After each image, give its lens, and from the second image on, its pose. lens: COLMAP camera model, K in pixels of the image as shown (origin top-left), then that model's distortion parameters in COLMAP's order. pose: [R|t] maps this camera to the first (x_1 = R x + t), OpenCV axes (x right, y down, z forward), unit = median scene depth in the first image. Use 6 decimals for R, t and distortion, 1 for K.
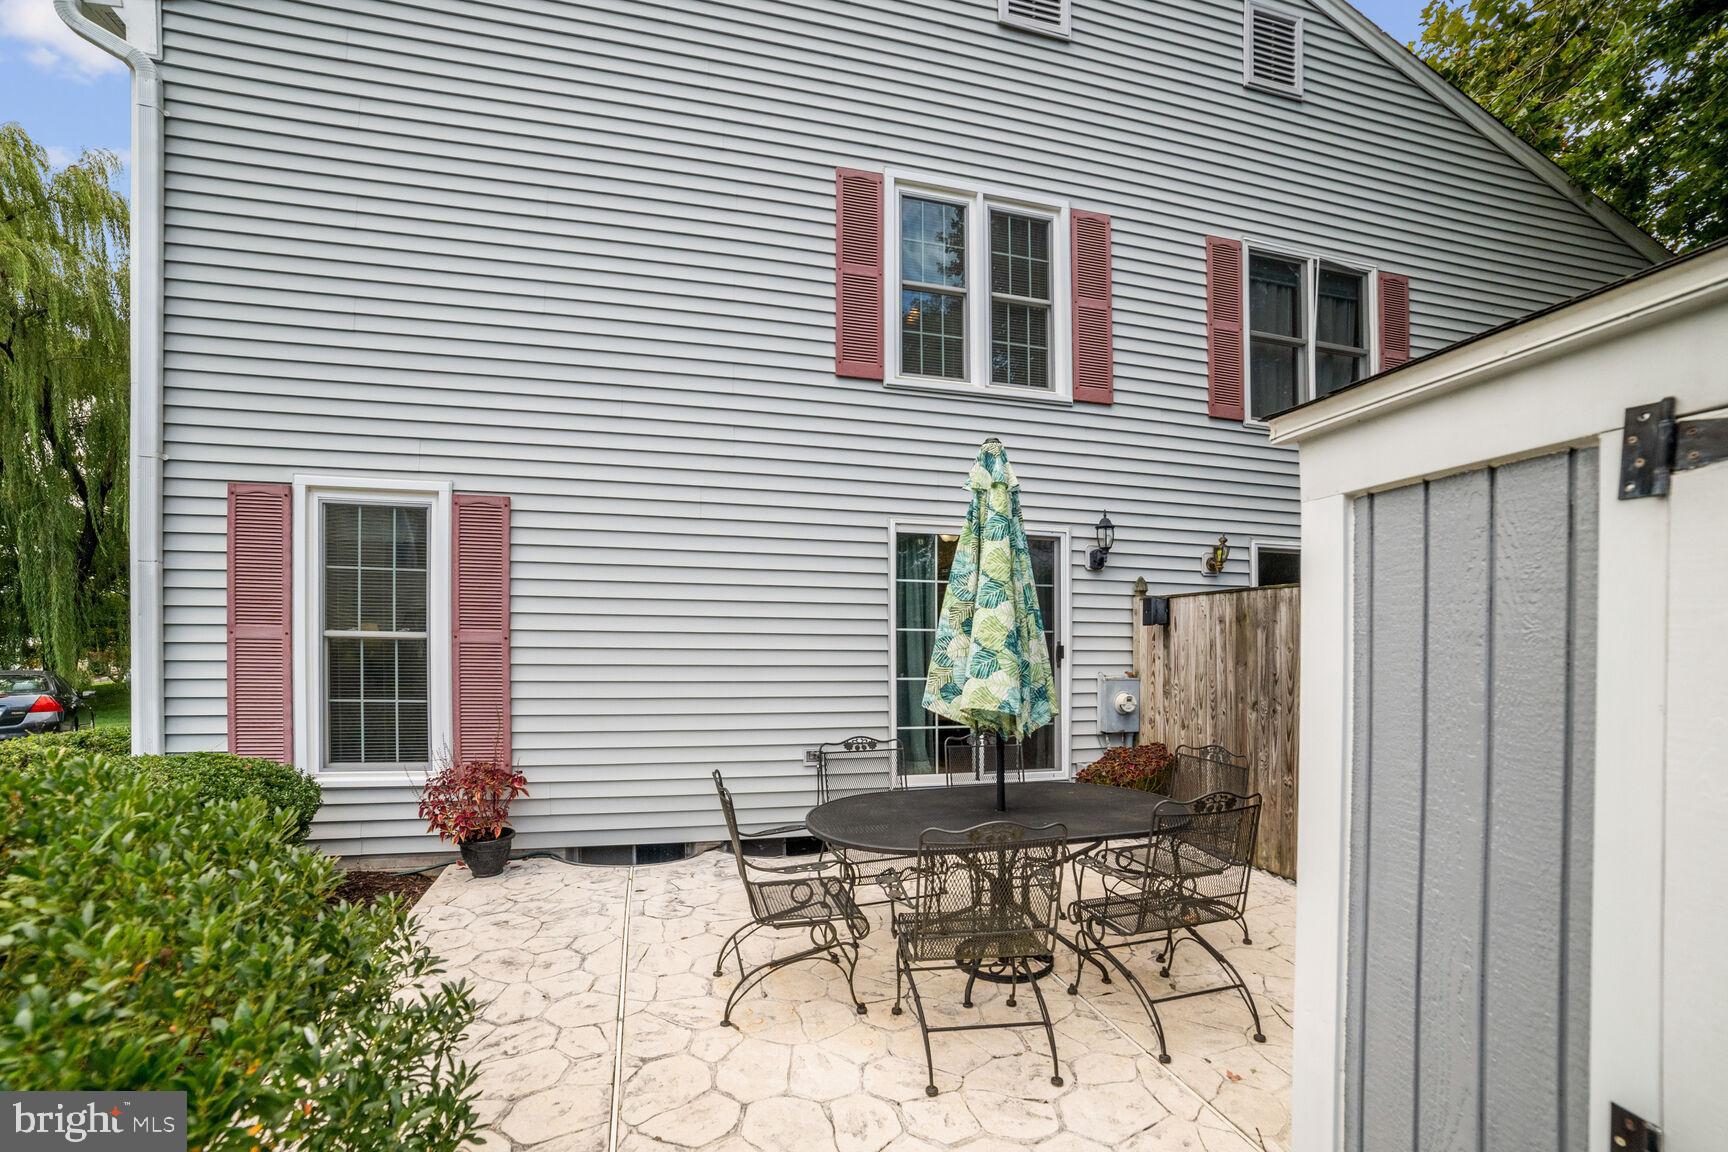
lens RADIAL K [[747.5, 0, 859.6], [0, 747.5, 664.6], [0, 0, 1]] dist [-0.064656, 0.018309]
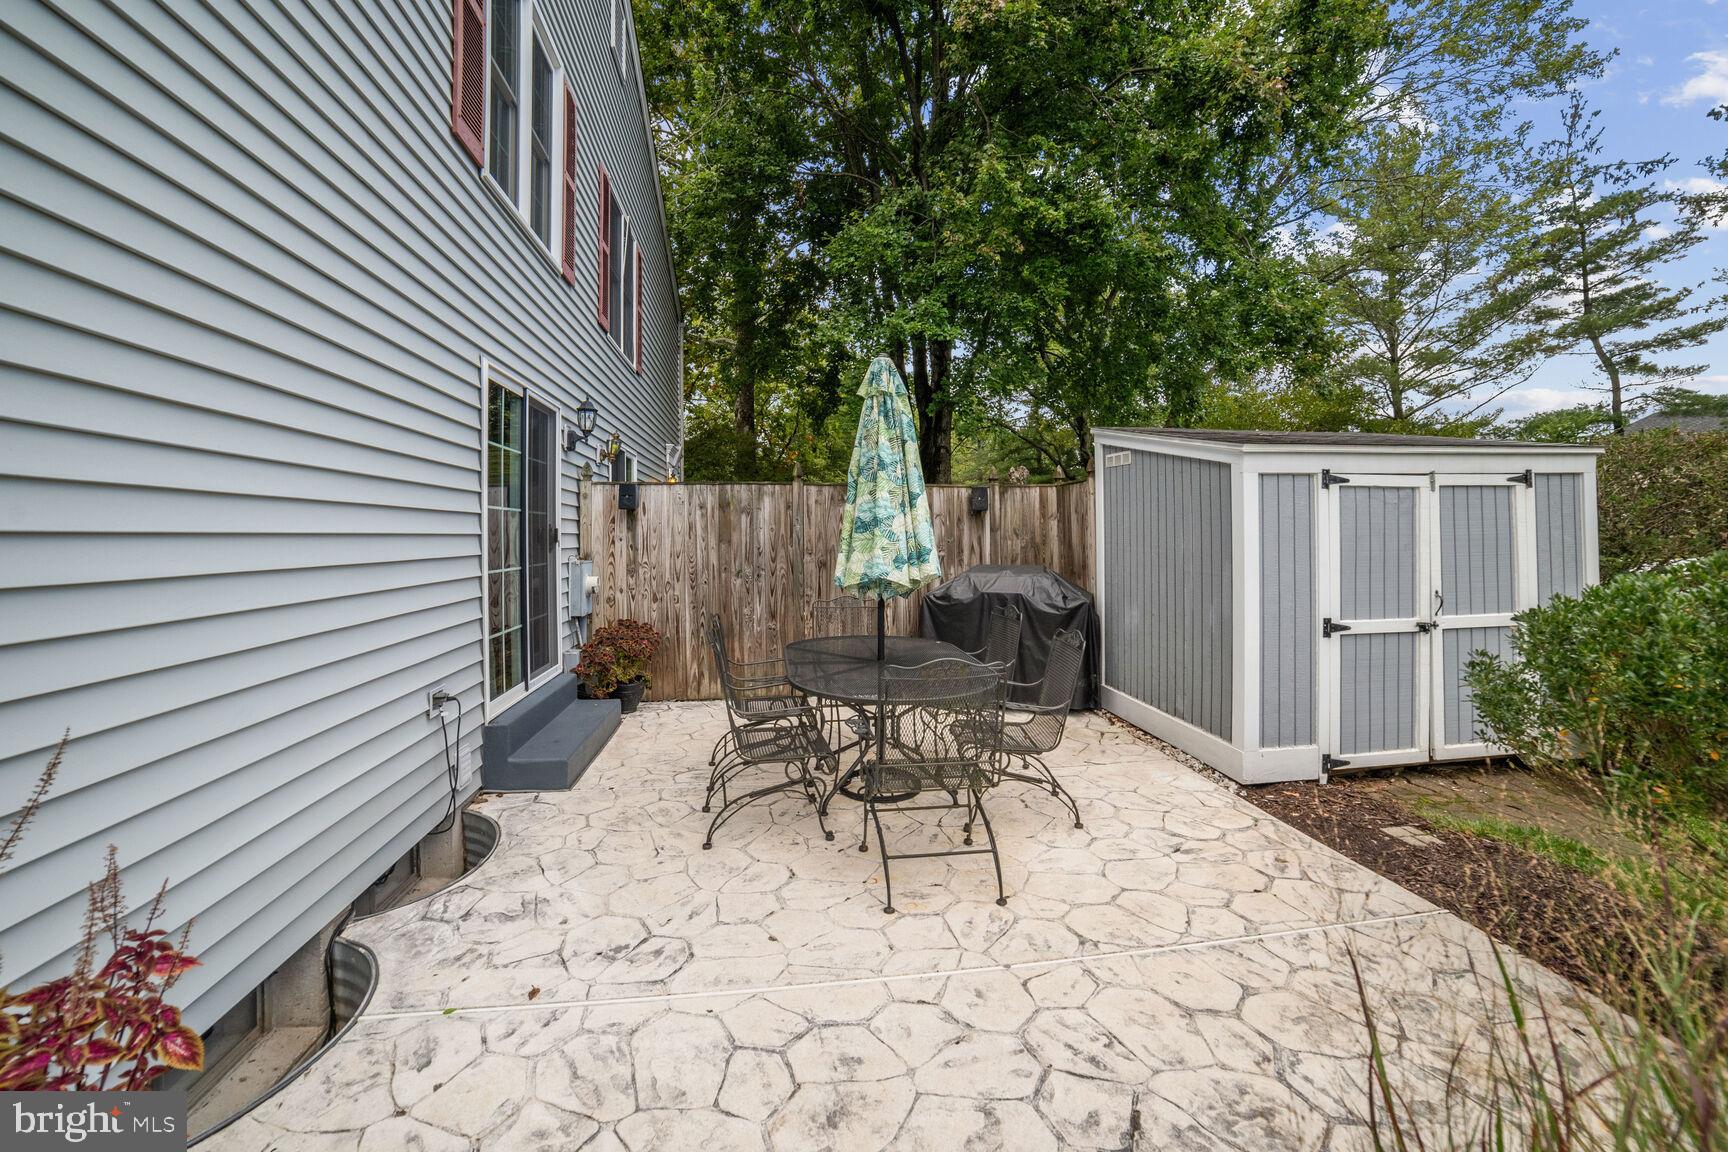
lens RADIAL K [[706.7, 0, 864.8], [0, 706.7, 530.6], [0, 0, 1]] dist [-0.065958, 0.000068]
pose [[0.114521, -0.004283, 0.993412, -0.565525], [0.034797, 0.999394, 0.000297, -0.010267], [-0.992811, 0.034533, 0.114601, 0.532184]]
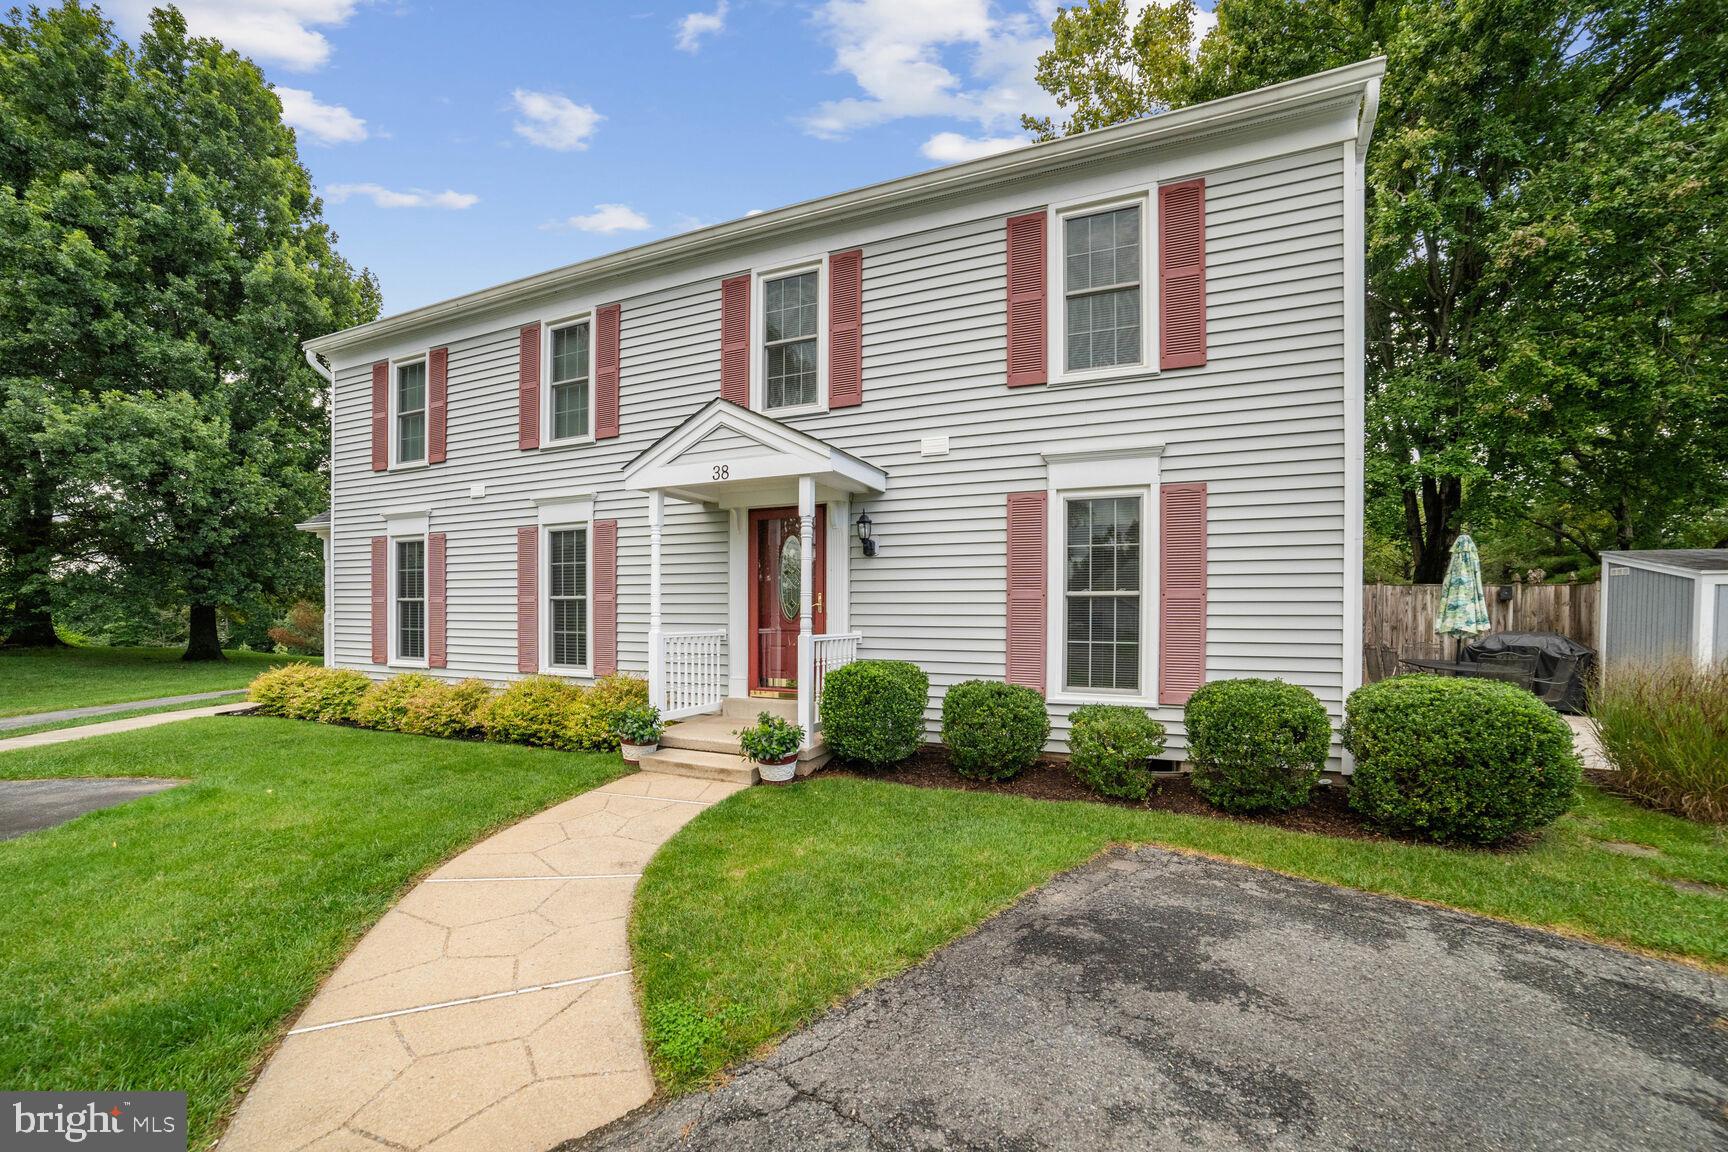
lens RADIAL K [[703.8, 0, 864.8], [0, 703.8, 610.1], [0, 0, 1]] dist [-0.040160, 0.017780]
pose [[0.616422, 0.002817, 0.787411, -1.957002], [0.015866, 0.999746, -0.015997, -0.003774], [-0.787256, 0.022354, 0.616221, 0.693473]]
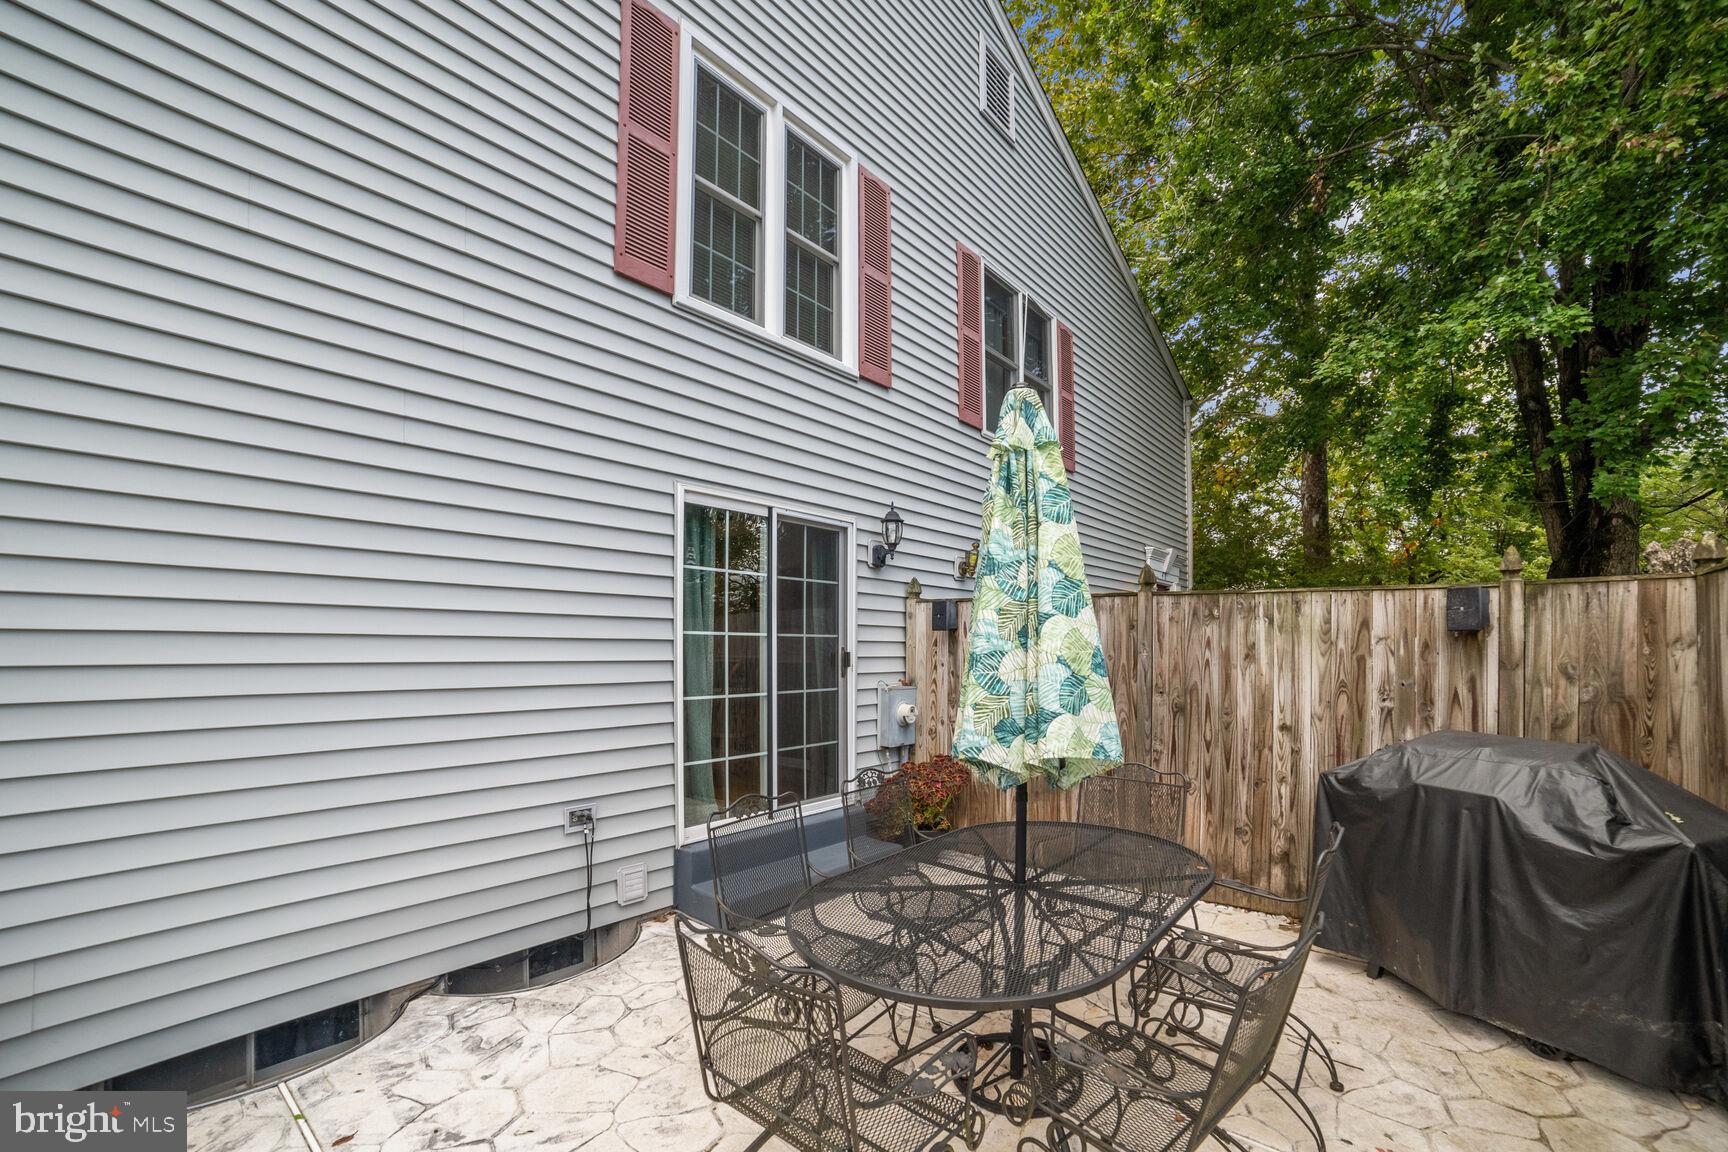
lens RADIAL K [[736.7, 0, 871.7], [0, 736.7, 646.7], [0, 0, 1]] dist [-0.053583, 0.000390]
pose [[0.814605, -0.001309, 0.580014, -0.214430], [0.012751, 0.999796, -0.015652, -0.018488], [-0.579876, 0.020146, 0.814456, 0.286311]]
